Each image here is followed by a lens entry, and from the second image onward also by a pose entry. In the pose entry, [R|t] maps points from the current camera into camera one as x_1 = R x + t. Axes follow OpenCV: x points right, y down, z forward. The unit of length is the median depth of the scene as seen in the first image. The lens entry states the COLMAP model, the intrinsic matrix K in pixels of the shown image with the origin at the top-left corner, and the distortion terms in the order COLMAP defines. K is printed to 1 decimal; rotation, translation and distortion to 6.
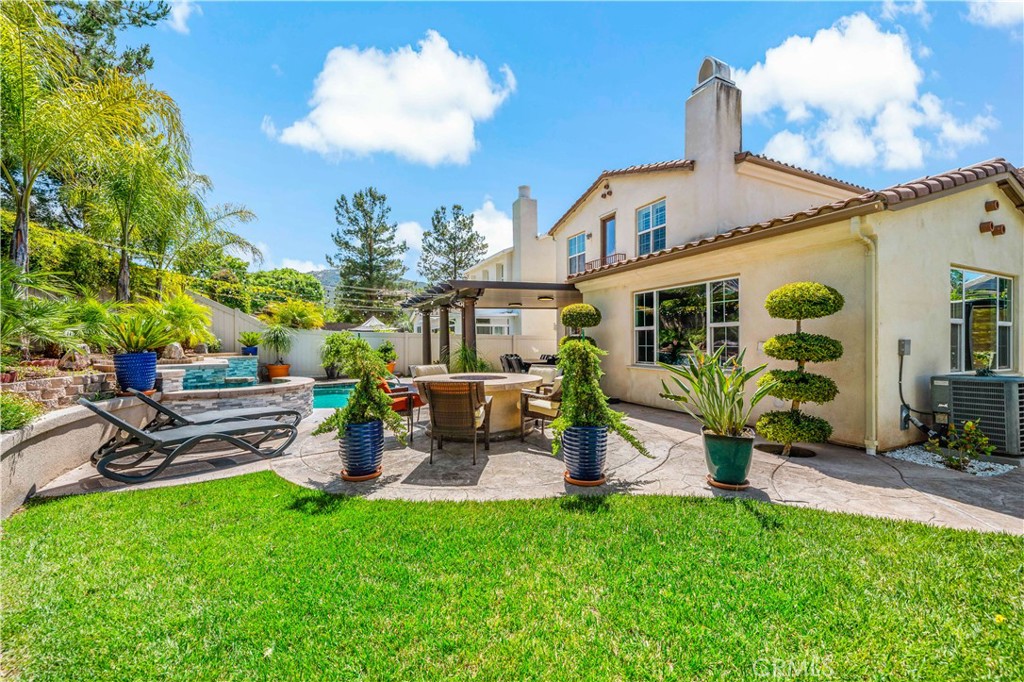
lens RADIAL K [[403.8, 0, 514.8], [0, 403.8, 344.3], [0, 0, 1]] dist [0.001140, 0.000077]
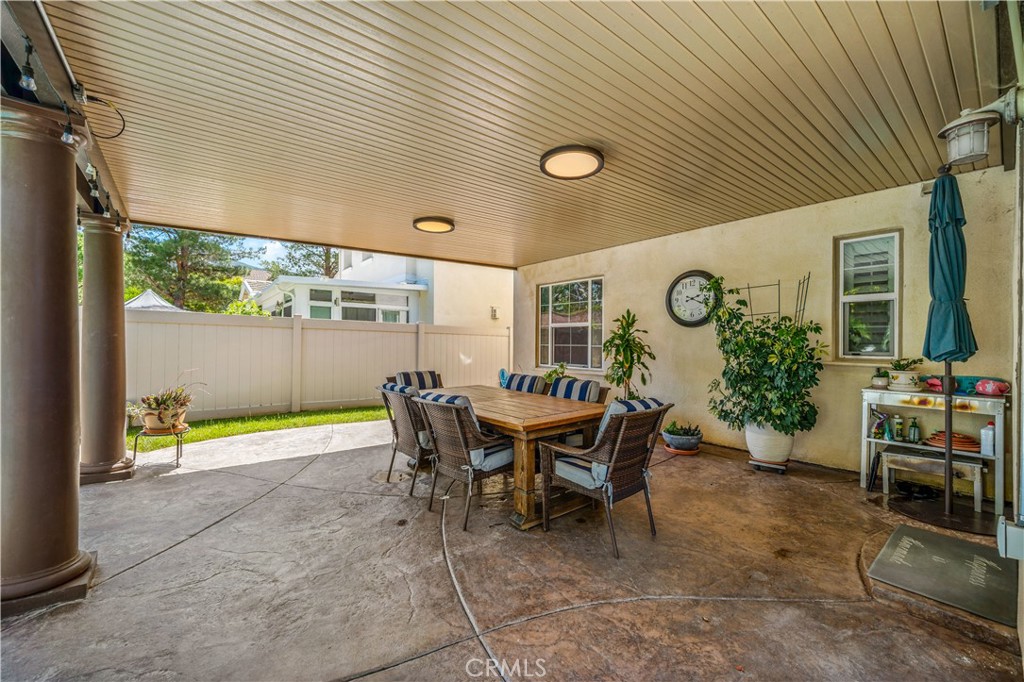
lens RADIAL K [[403.8, 0, 514.8], [0, 403.8, 344.3], [0, 0, 1]] dist [0.001140, 0.000077]
pose [[0.966993, 0.008930, 0.254645, -0.009664], [-0.009165, 0.999958, -0.000263, 0.000341], [-0.254636, -0.002079, 0.967035, 0.257290]]
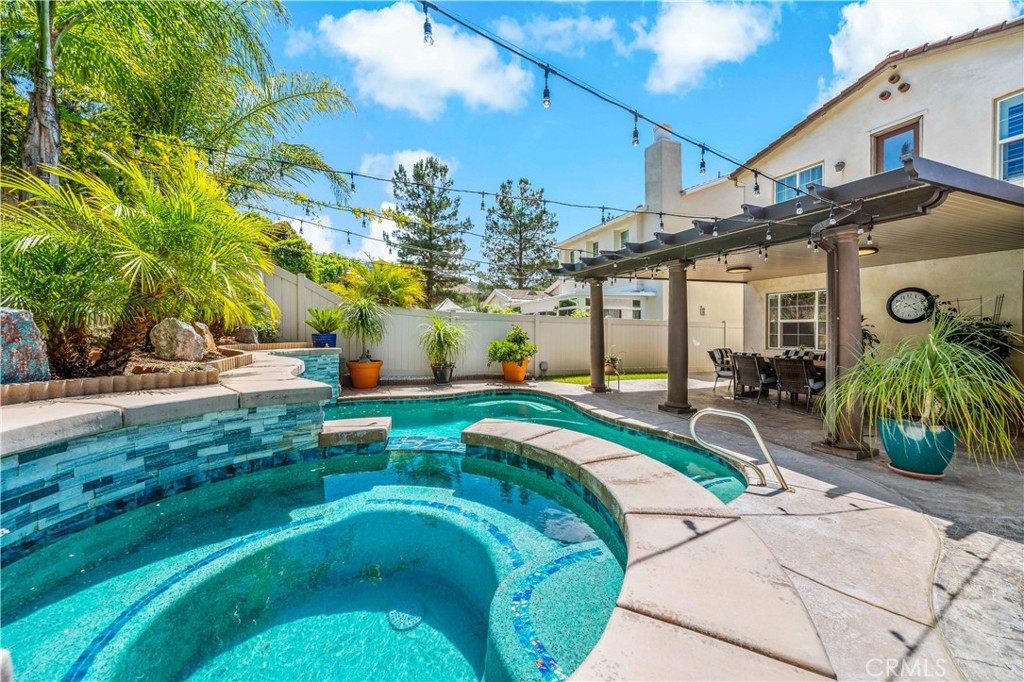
lens RADIAL K [[375.9, 0, 526.5], [0, 375.9, 338.7], [0, 0, 1]] dist [-0.001471, -0.000098]
pose [[0.999726, 0.009460, -0.021418, -0.125071], [-0.009129, 0.999838, 0.015530, 0.001164], [0.021561, -0.015331, 0.999650, 0.161692]]
